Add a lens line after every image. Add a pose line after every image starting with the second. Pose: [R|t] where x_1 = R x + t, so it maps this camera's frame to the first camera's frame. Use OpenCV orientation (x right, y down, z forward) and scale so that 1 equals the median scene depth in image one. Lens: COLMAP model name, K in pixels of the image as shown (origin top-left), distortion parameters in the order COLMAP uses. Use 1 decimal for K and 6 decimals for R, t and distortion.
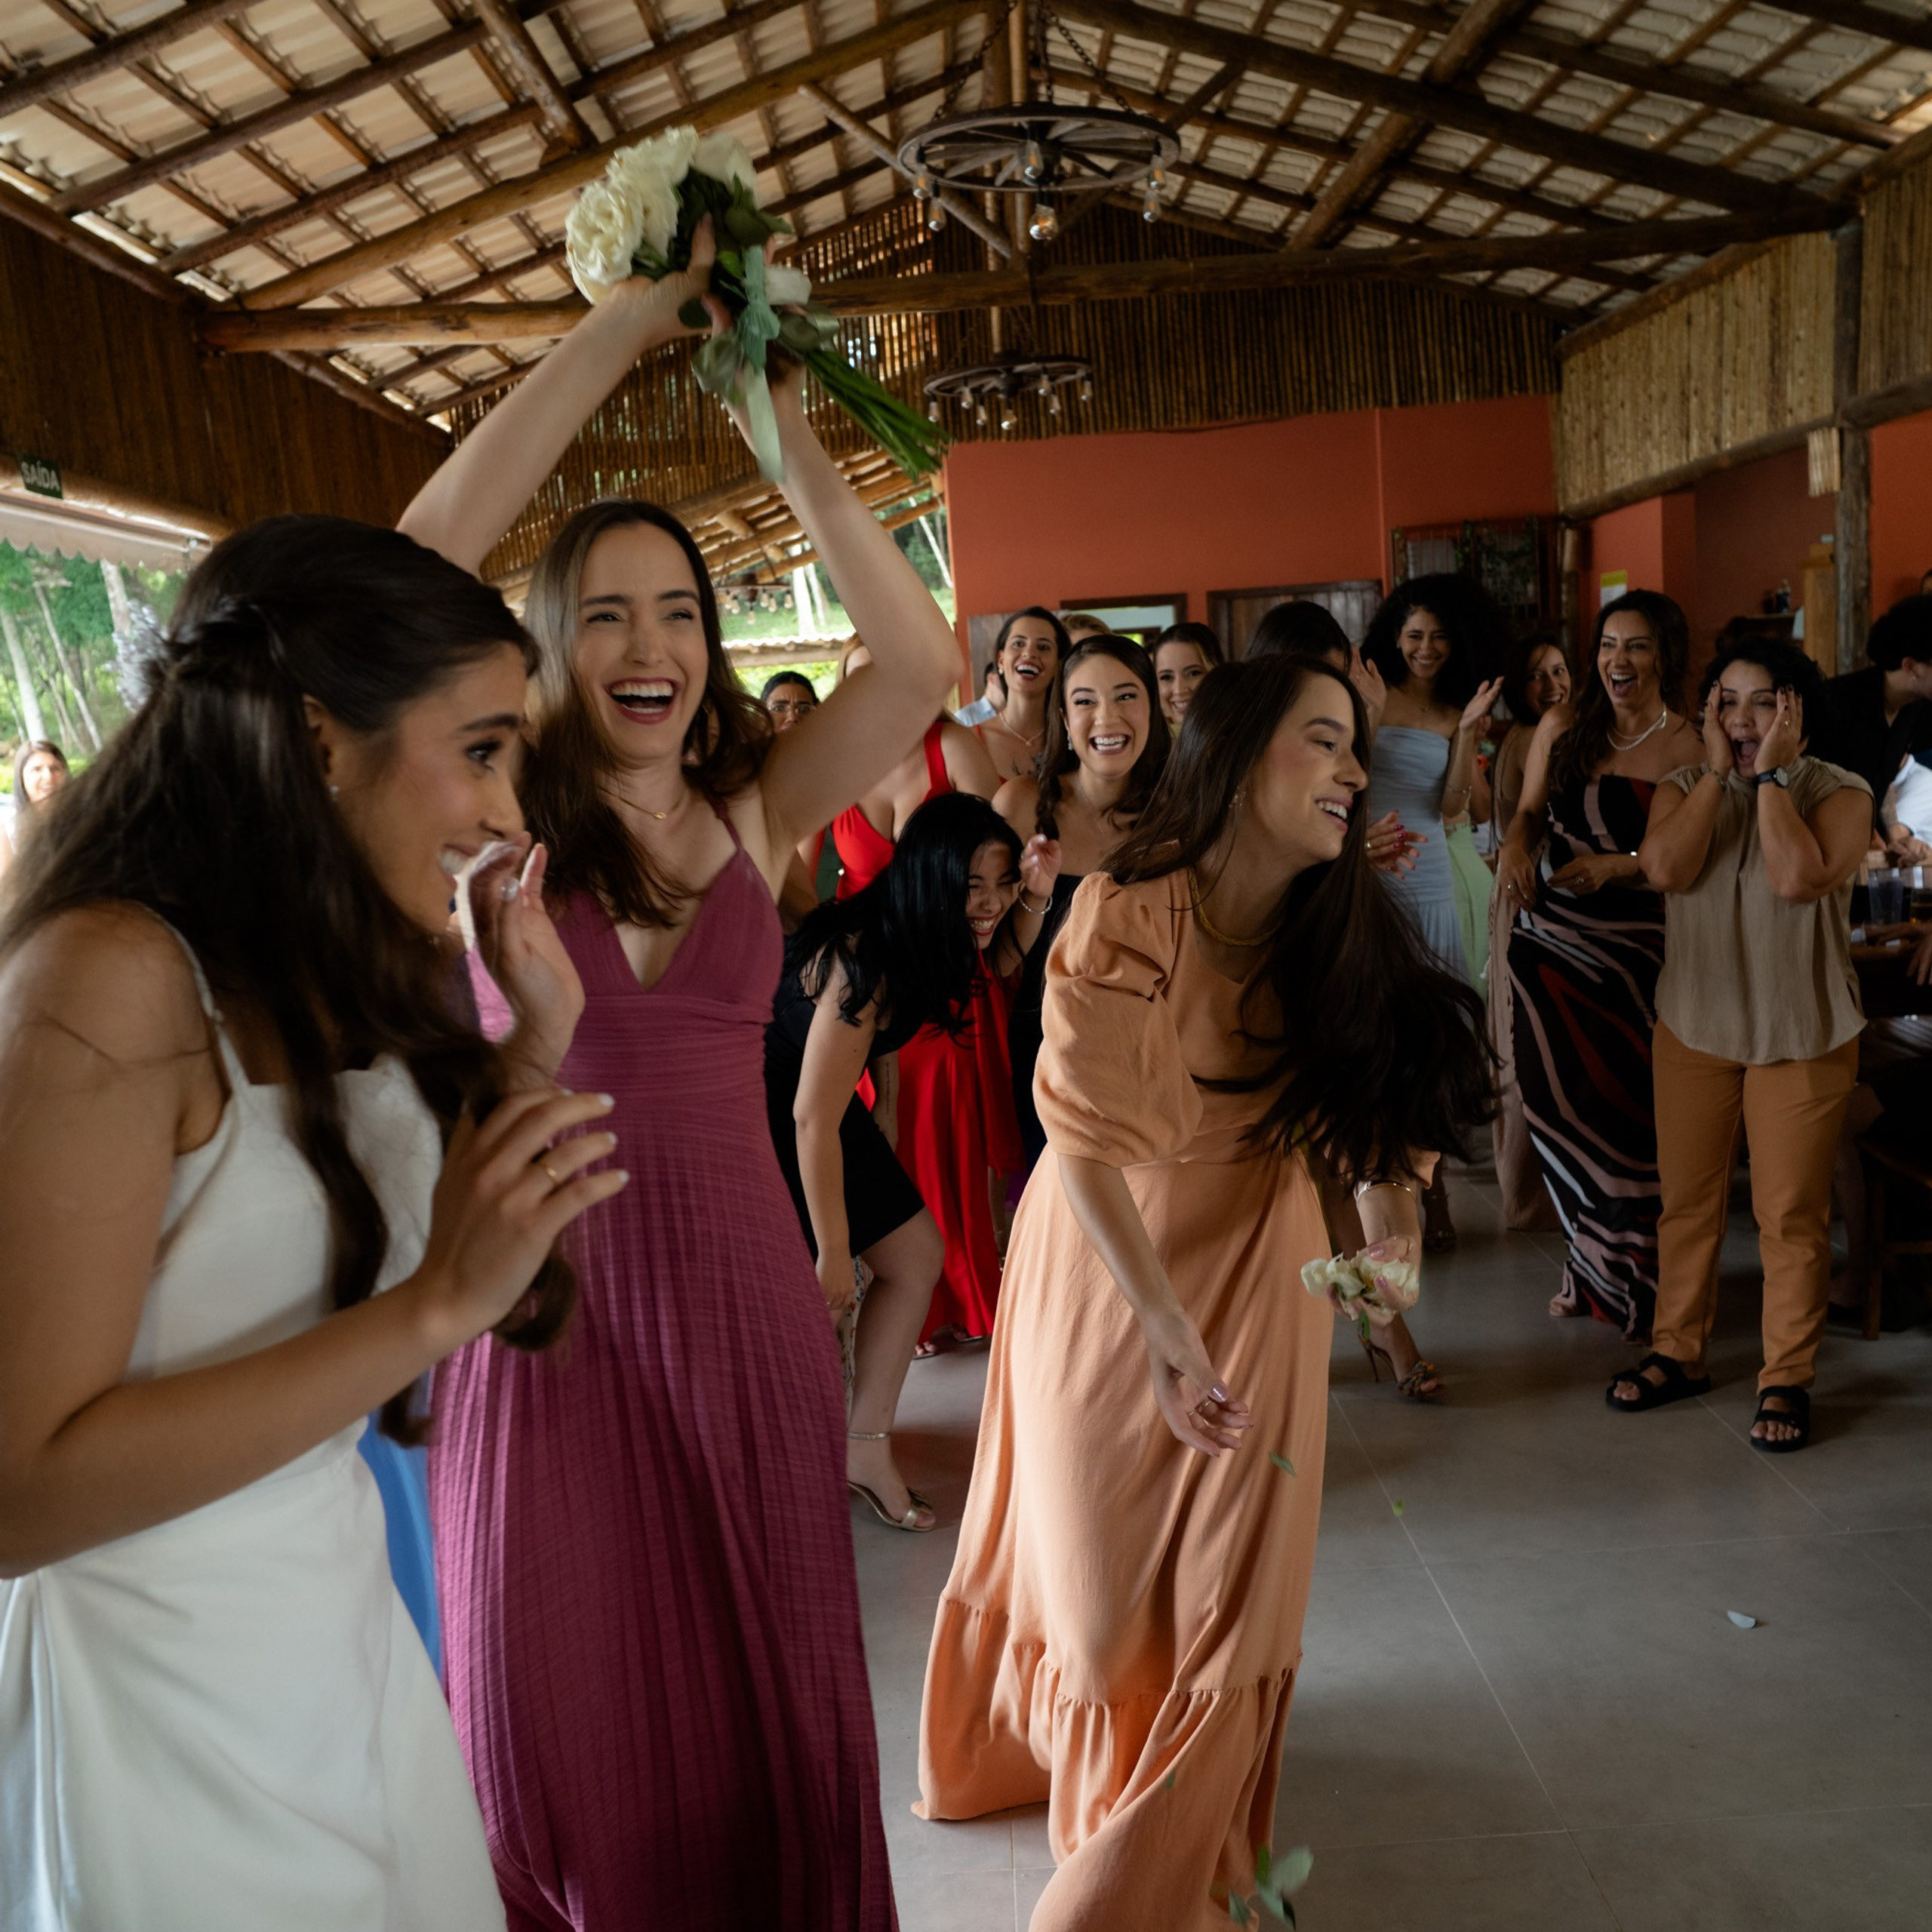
lens RADIAL K [[1741.0, 0, 980.4], [0, 1741.0, 978.0], [0, 0, 1]] dist [-0.068133, 0.054653]
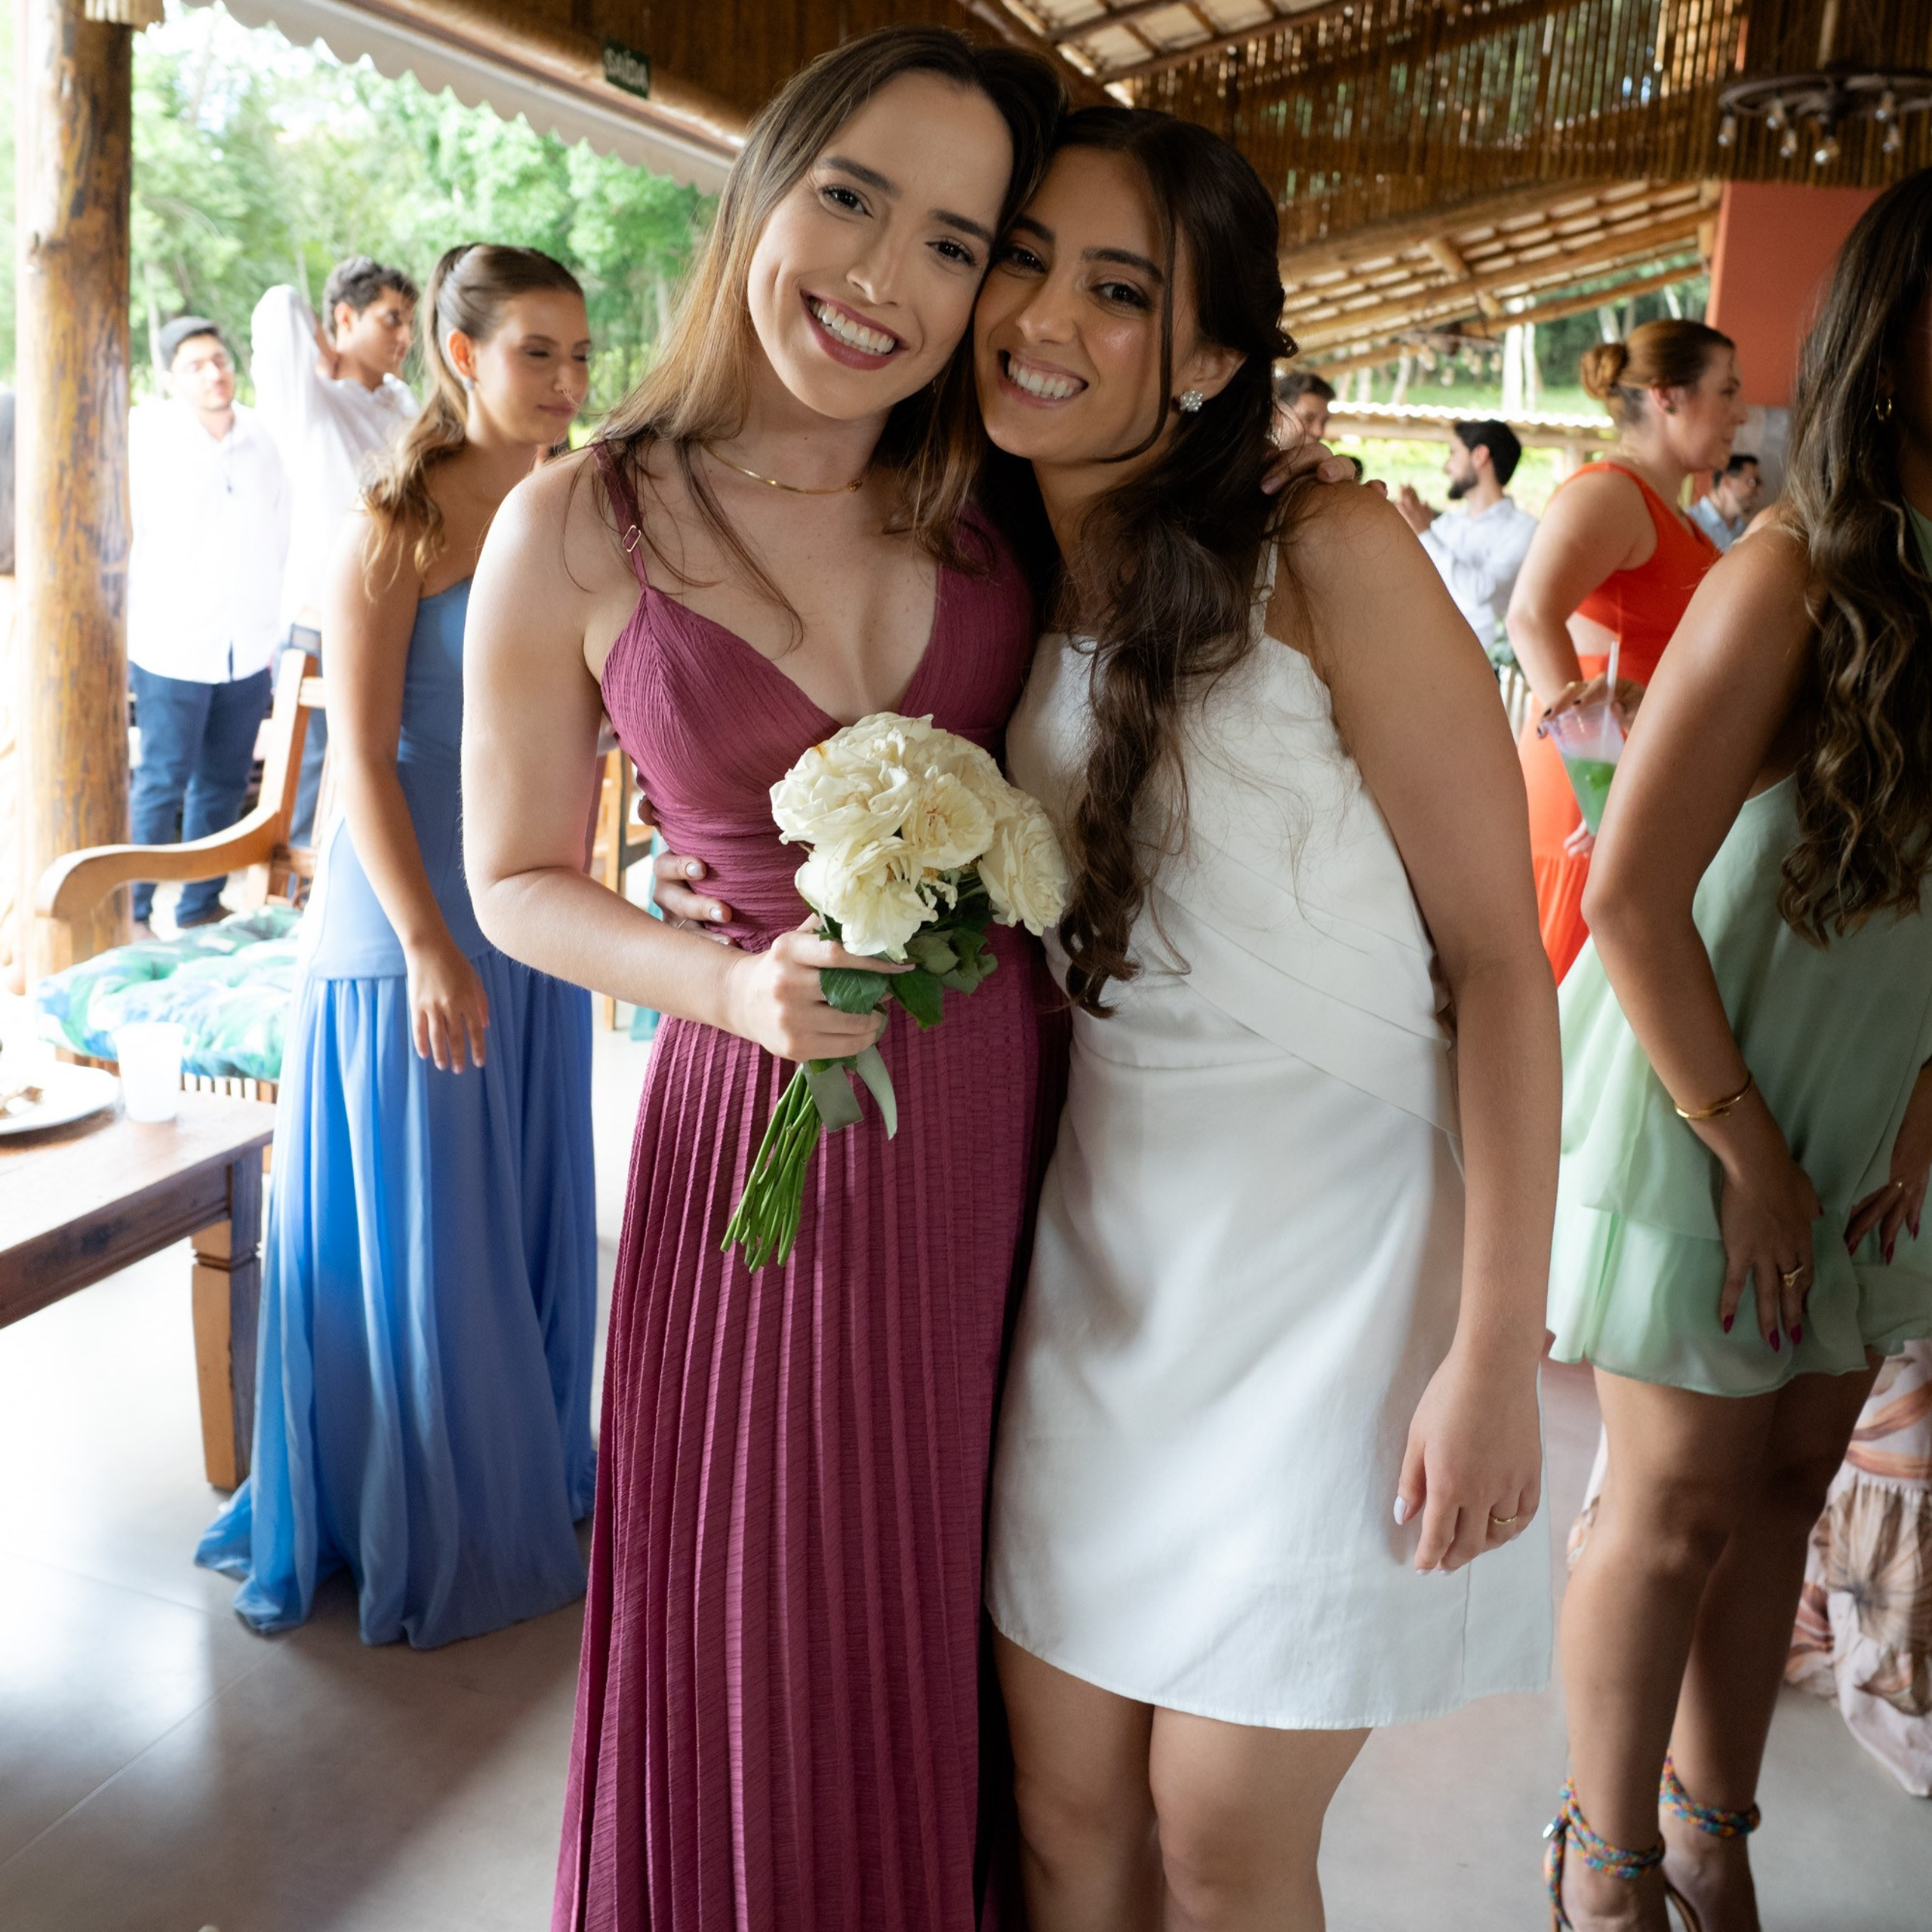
lens RADIAL K [[1953.9, 0, 1078.9], [0, 1953.9, 809.6], [0, 0, 1]] dist [-0.068142, 0.049183]
pose [[0.943874, 0.182679, -0.275191, -0.009654], [-0.180871, 0.982981, 0.032159, -0.005216], [0.276383, 0.019420, 0.960851, 0.115592]]
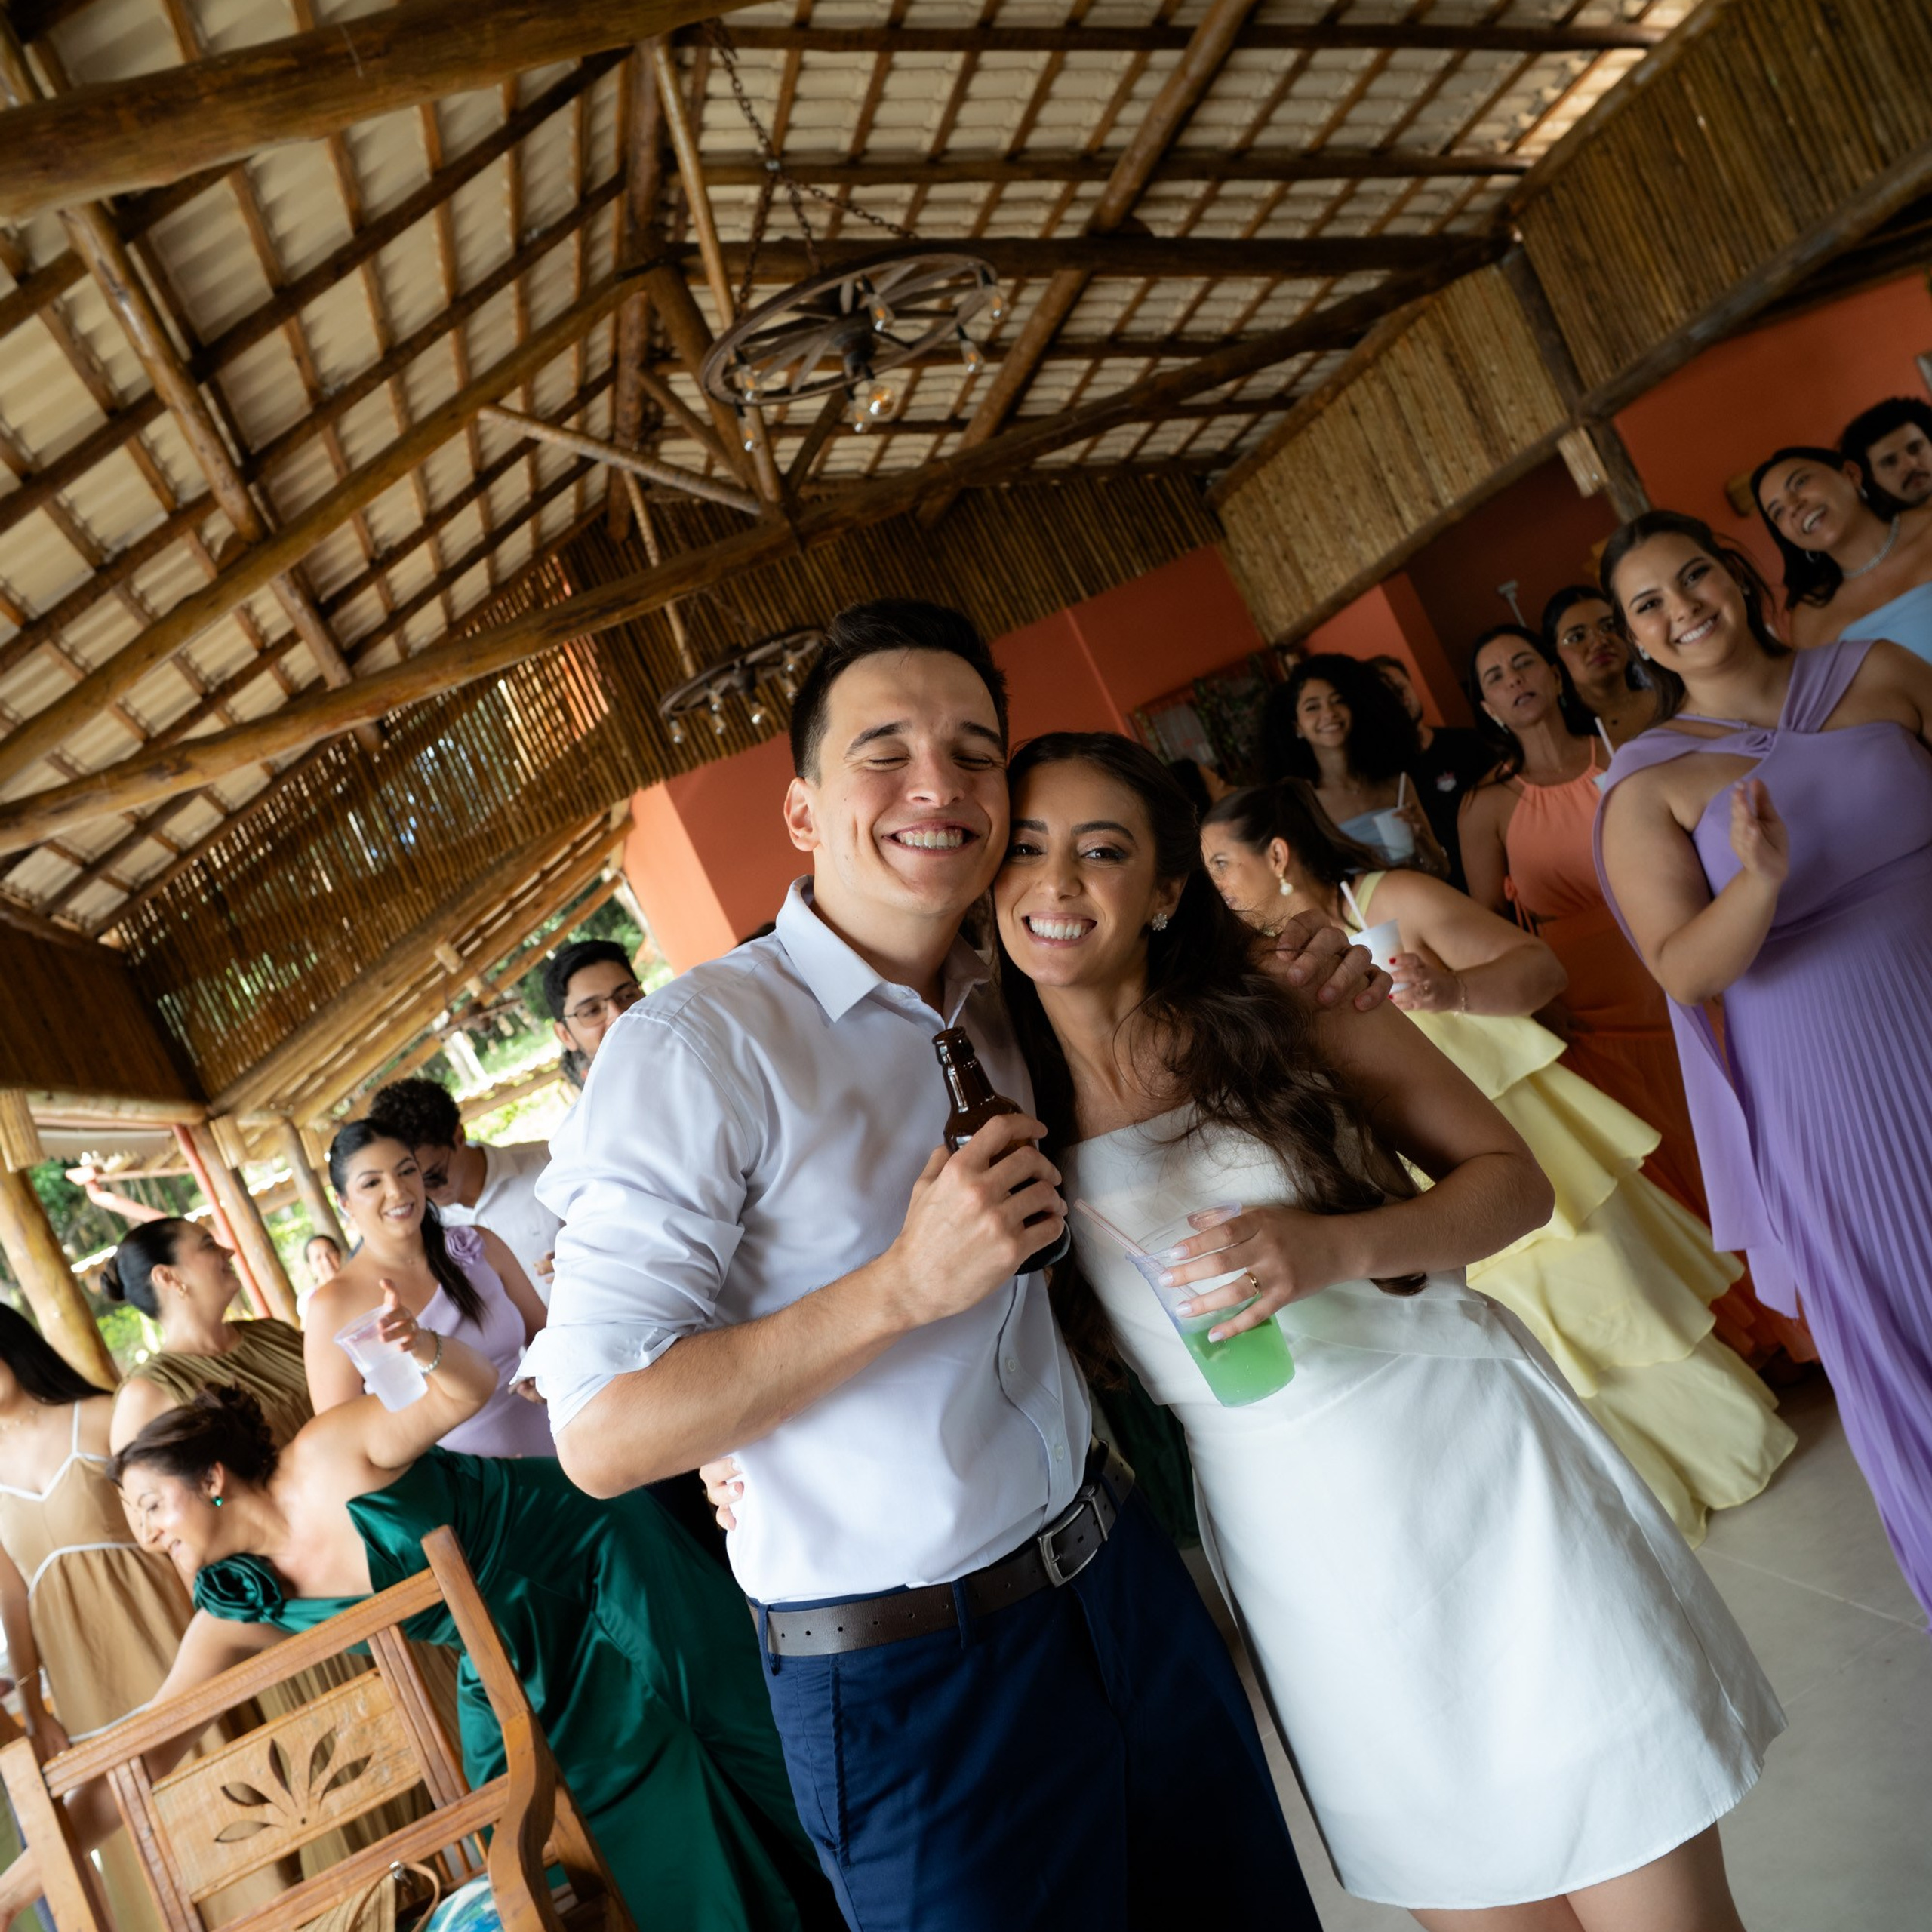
lens RADIAL K [[1742.3, 0, 970.9], [0, 1742.3, 966.0], [0, 0, 1]] dist [-0.056539, 0.034383]
pose [[0.911483, -0.345118, 0.223812, -0.158013], [0.384146, 0.908739, -0.163171, -0.004460], [-0.147074, 0.234704, 0.960876, 0.140610]]
